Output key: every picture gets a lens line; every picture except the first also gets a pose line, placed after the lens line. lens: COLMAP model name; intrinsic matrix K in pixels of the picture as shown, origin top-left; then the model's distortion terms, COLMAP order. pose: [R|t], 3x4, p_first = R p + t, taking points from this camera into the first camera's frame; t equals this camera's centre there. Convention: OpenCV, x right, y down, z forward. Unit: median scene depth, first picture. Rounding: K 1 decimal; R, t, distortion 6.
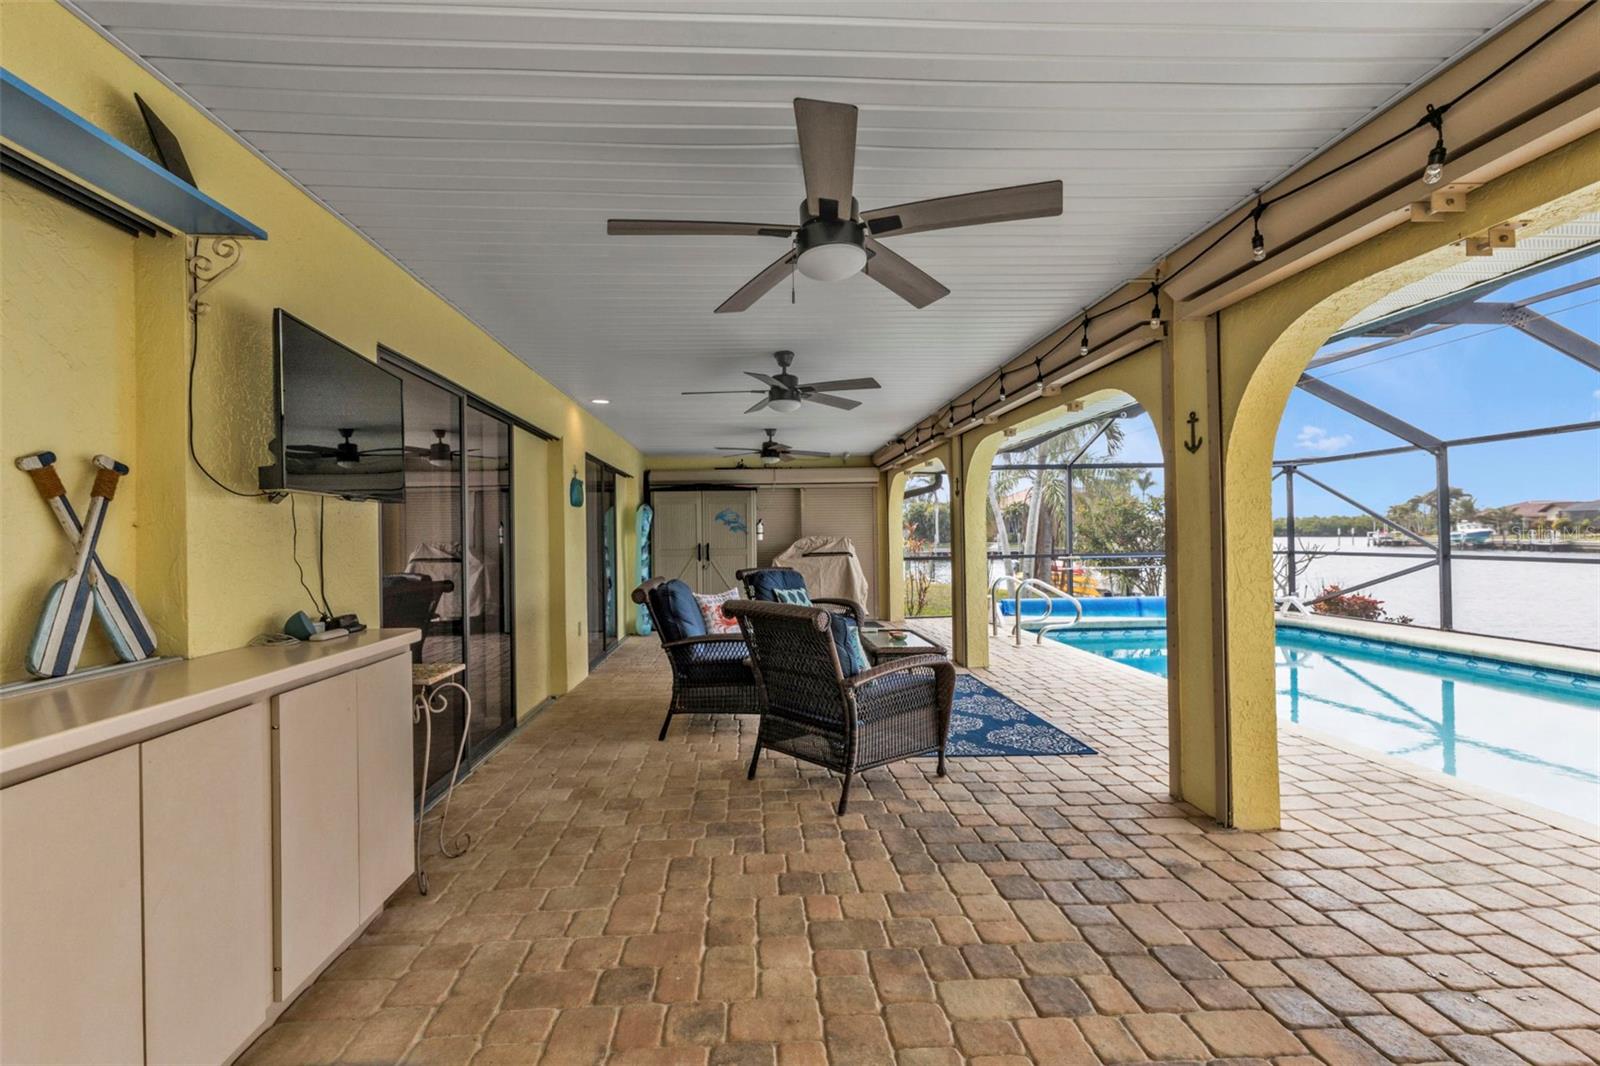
lens RADIAL K [[712.1, 0, 800.2], [0, 712.1, 536.4], [0, 0, 1]] dist [0.019235, -0.004967]
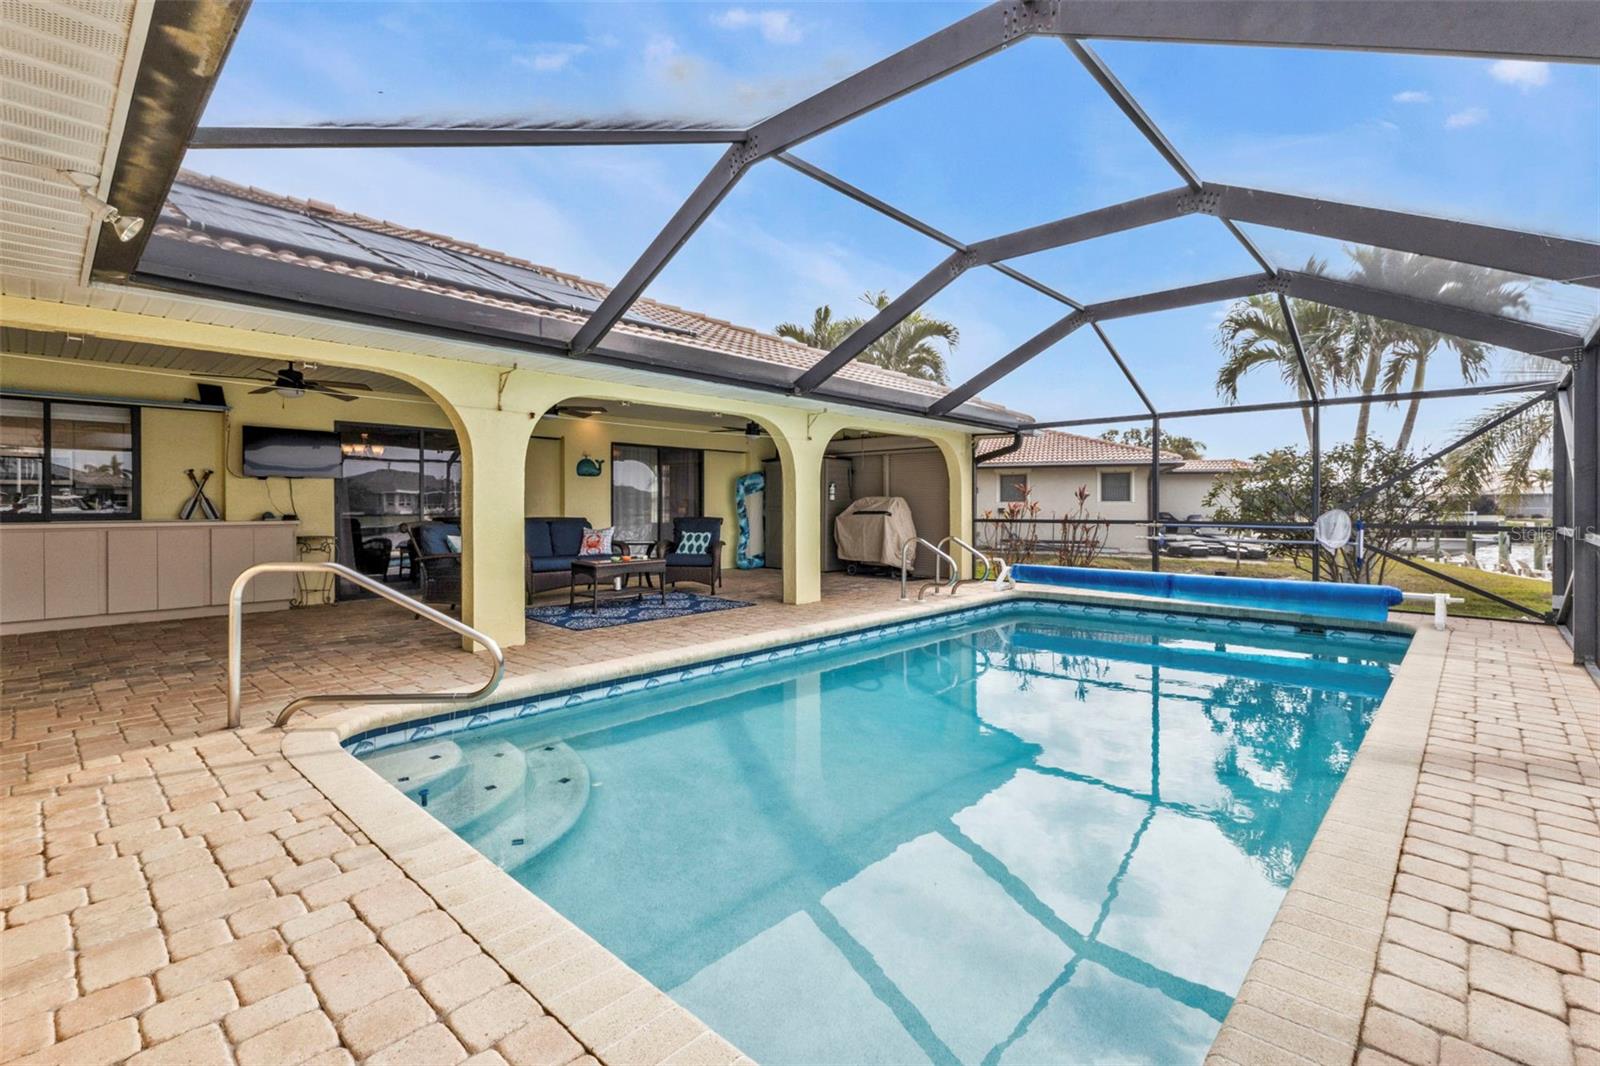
lens RADIAL K [[732.6, 0, 782.6], [0, 732.6, 518.3], [0, 0, 1]] dist [0.001773, -0.000039]
pose [[0.684531, 0.029232, -0.728398, 2.603533], [-0.011841, 0.999510, 0.028985, 0.005342], [0.728888, -0.011216, 0.684541, 0.312721]]
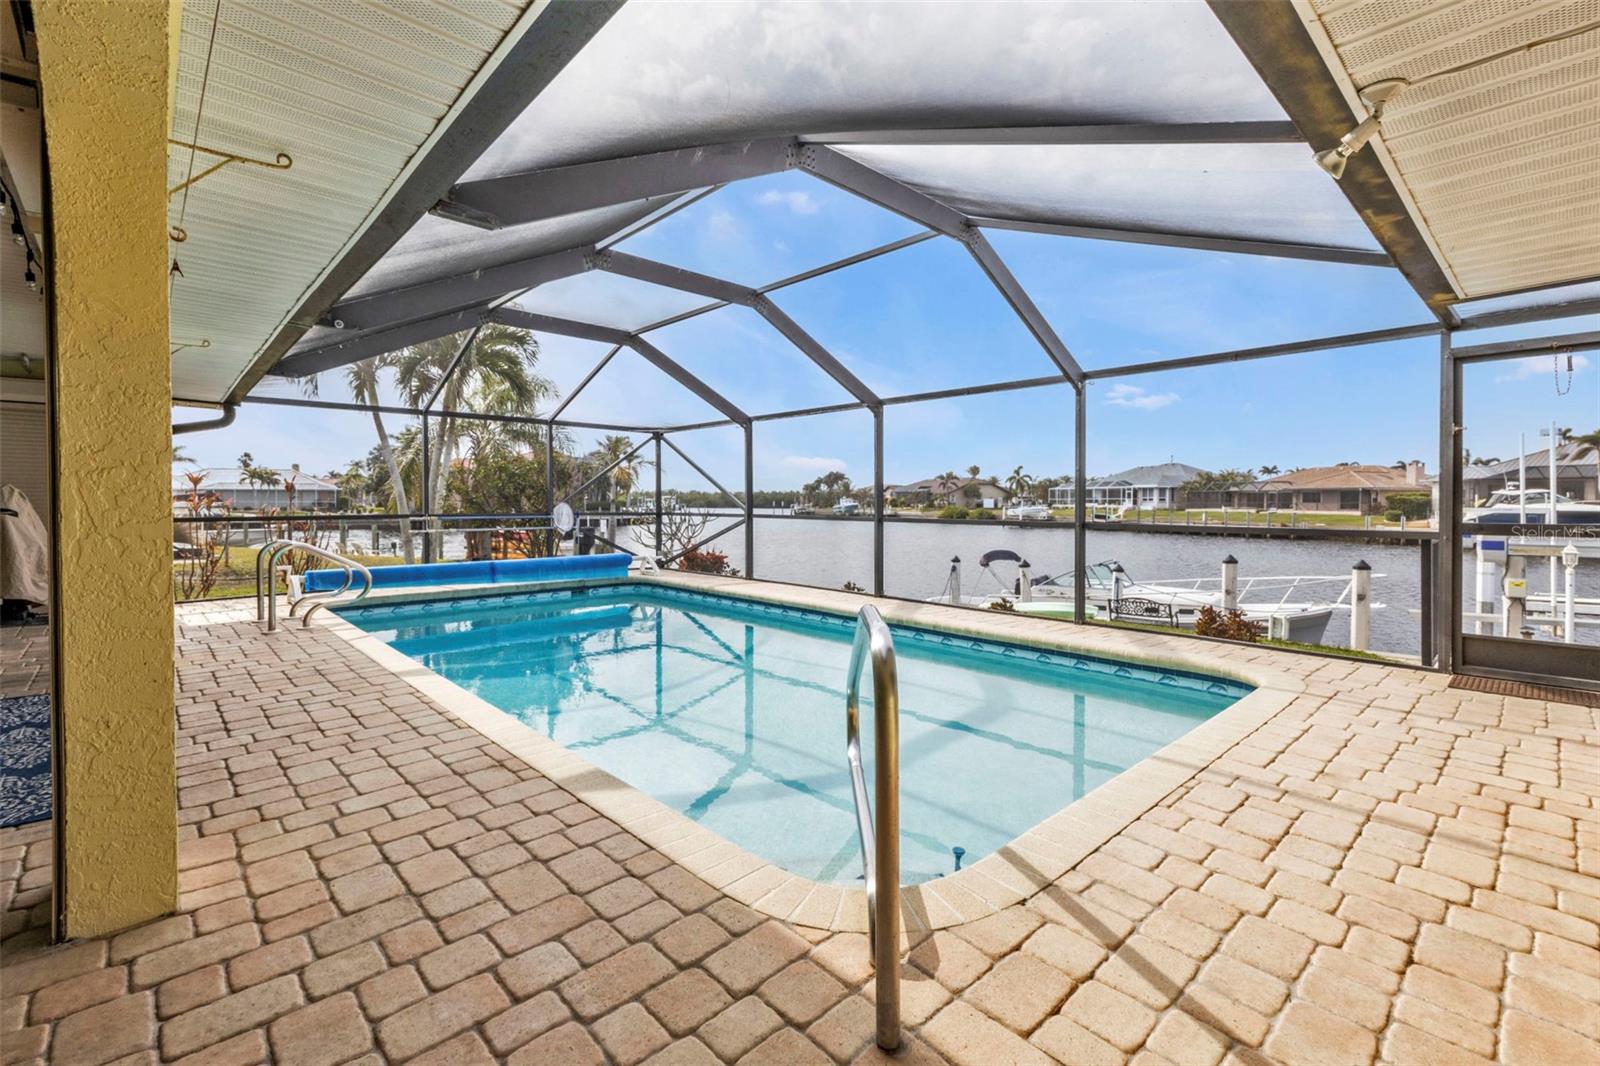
lens RADIAL K [[712.1, 0, 813.7], [0, 712.1, 516.0], [0, 0, 1]] dist [0.019235, -0.004967]
pose [[0.752502, 0.002735, 0.658585, 0.650824], [-0.013375, 0.999849, 0.011130, 0.038949], [-0.658455, -0.017184, 0.752424, 0.145966]]
